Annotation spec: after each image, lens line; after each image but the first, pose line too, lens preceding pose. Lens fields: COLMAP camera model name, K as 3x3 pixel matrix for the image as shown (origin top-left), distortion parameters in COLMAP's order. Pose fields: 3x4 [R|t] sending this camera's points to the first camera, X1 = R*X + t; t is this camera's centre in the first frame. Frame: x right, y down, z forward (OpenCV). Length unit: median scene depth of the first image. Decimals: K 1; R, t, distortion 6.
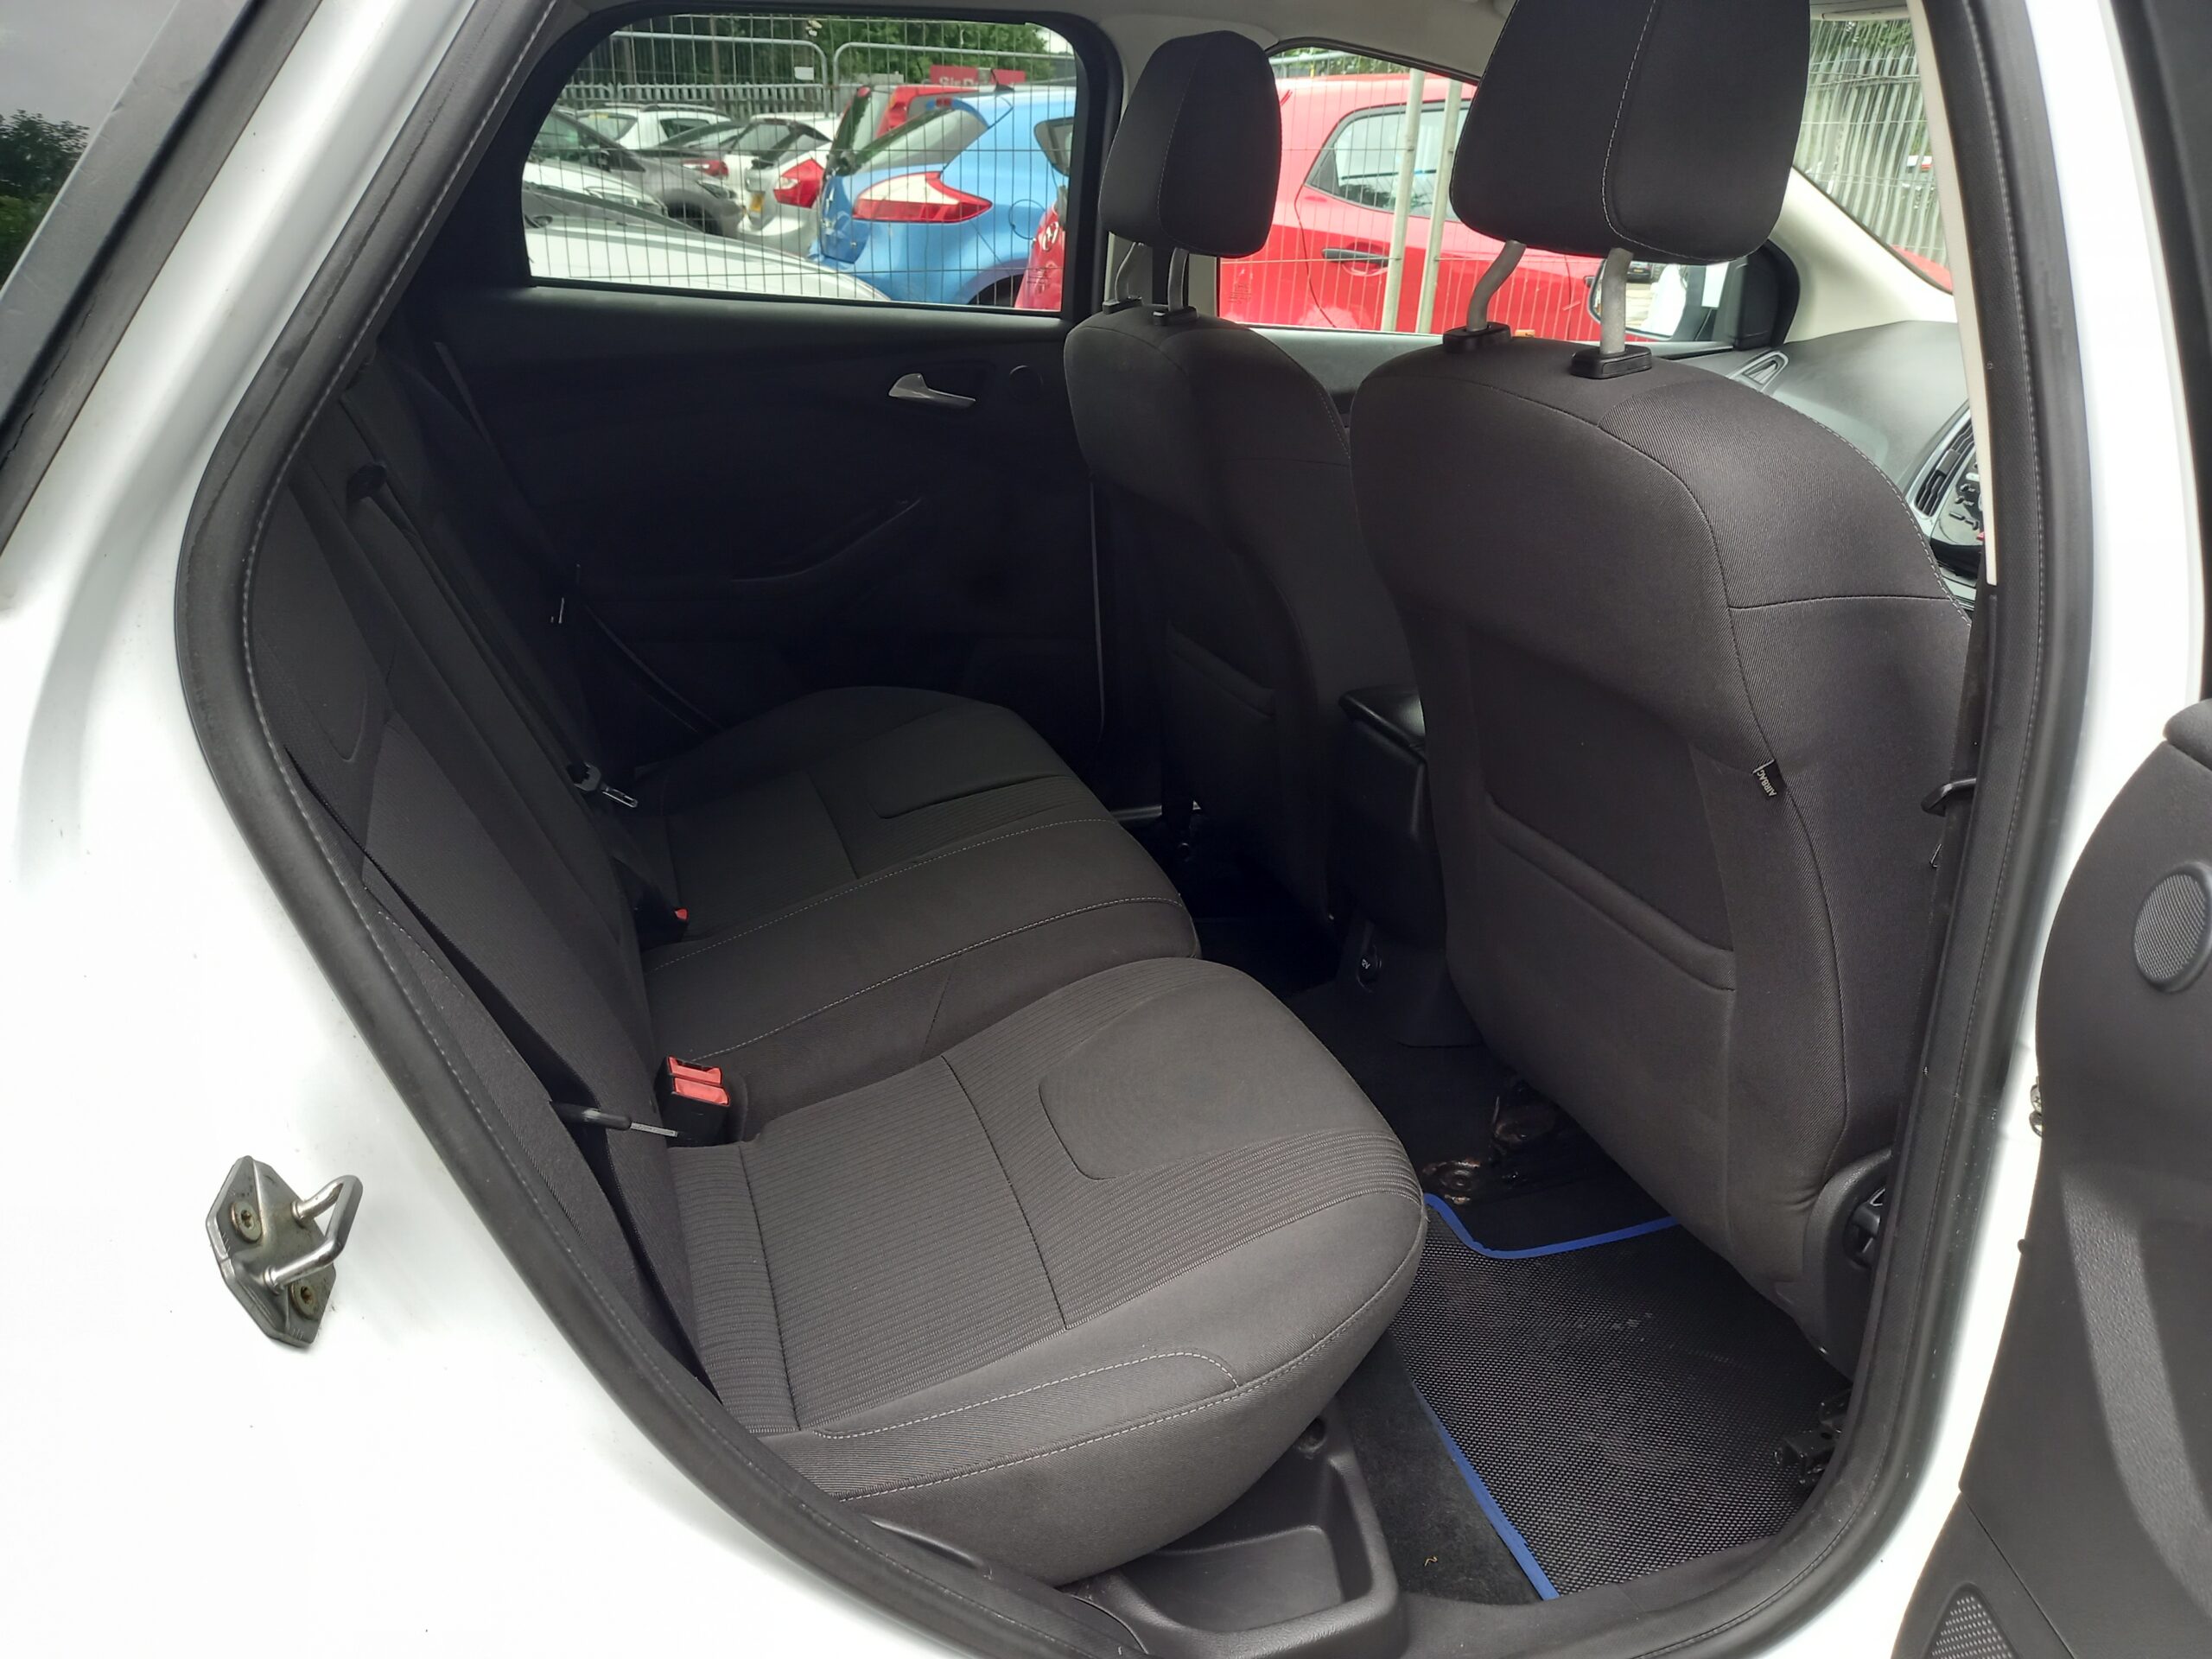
lens RADIAL K [[1616.7, 0, 1106.0], [0, 1616.7, 829.5], [0, 0, 1]] dist [0.068314, -0.066762]
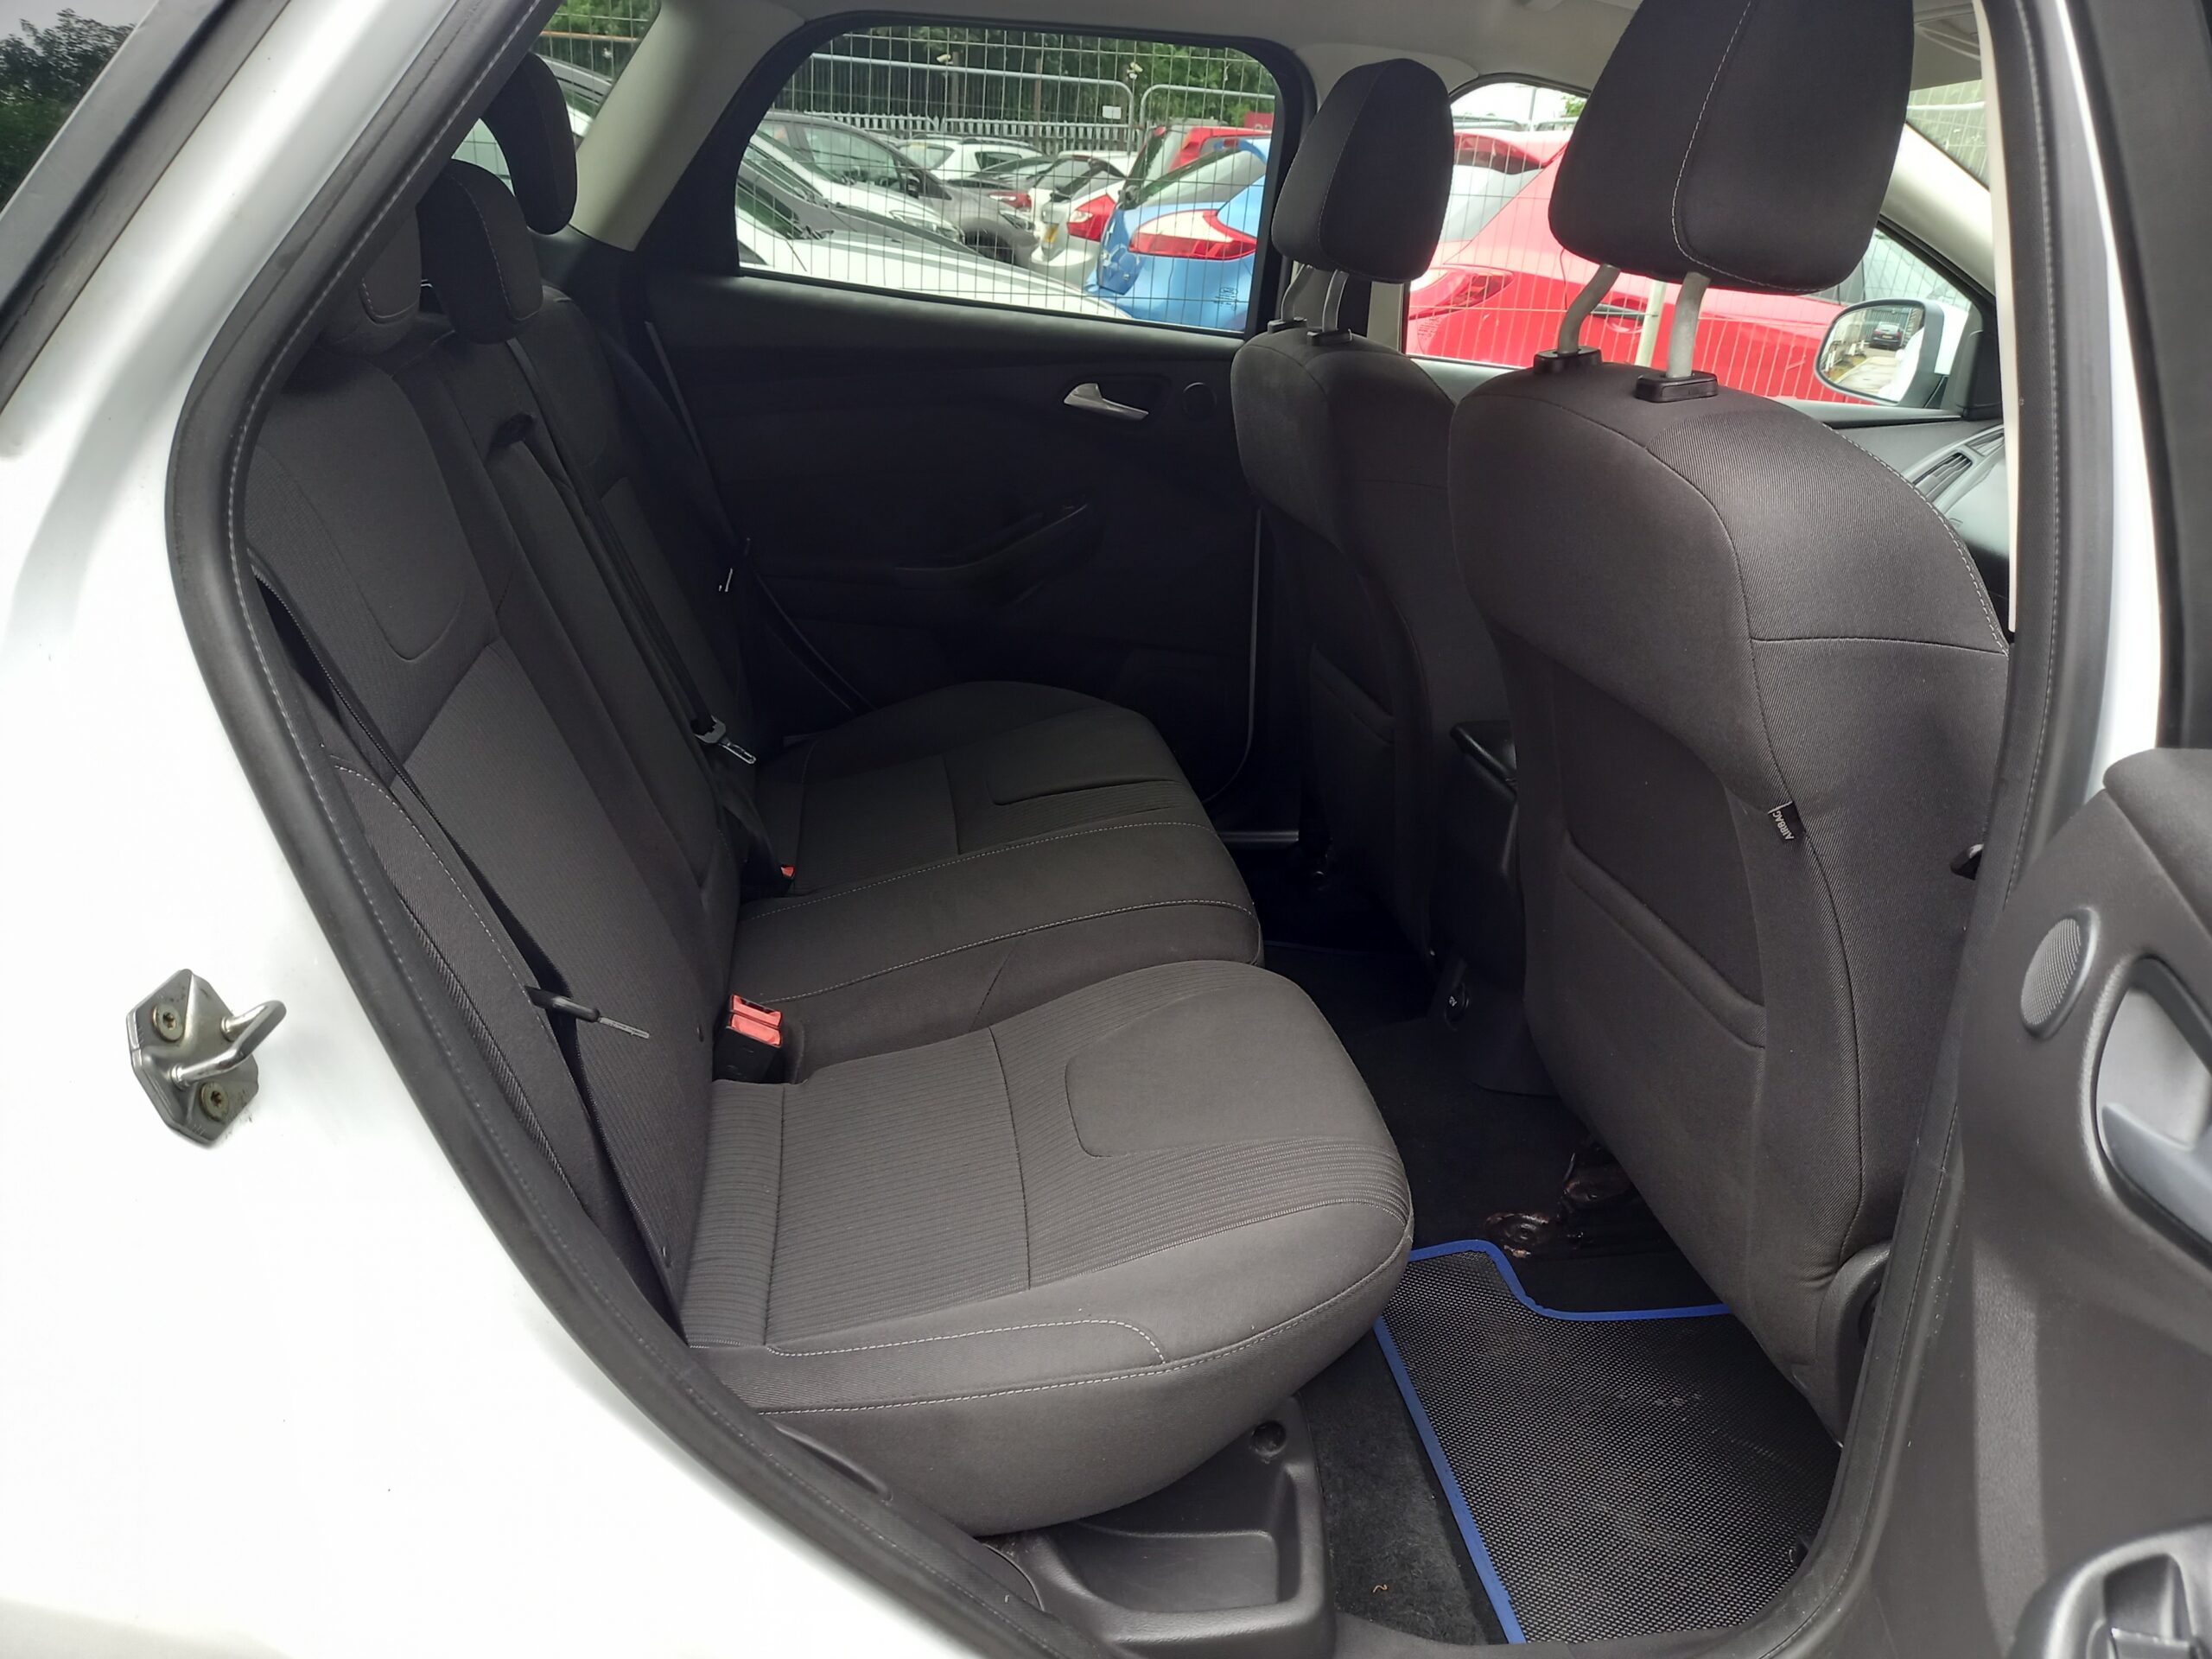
lens RADIAL K [[1618.4, 0, 1103.1], [0, 1618.4, 824.0], [0, 0, 1]] dist [0.073782, -0.079001]
pose [[0.983809, 0.105899, -0.144585, 0.124933], [-0.109741, 0.993782, -0.018835, 0.027667], [0.141691, 0.034396, 0.989313, -0.011277]]
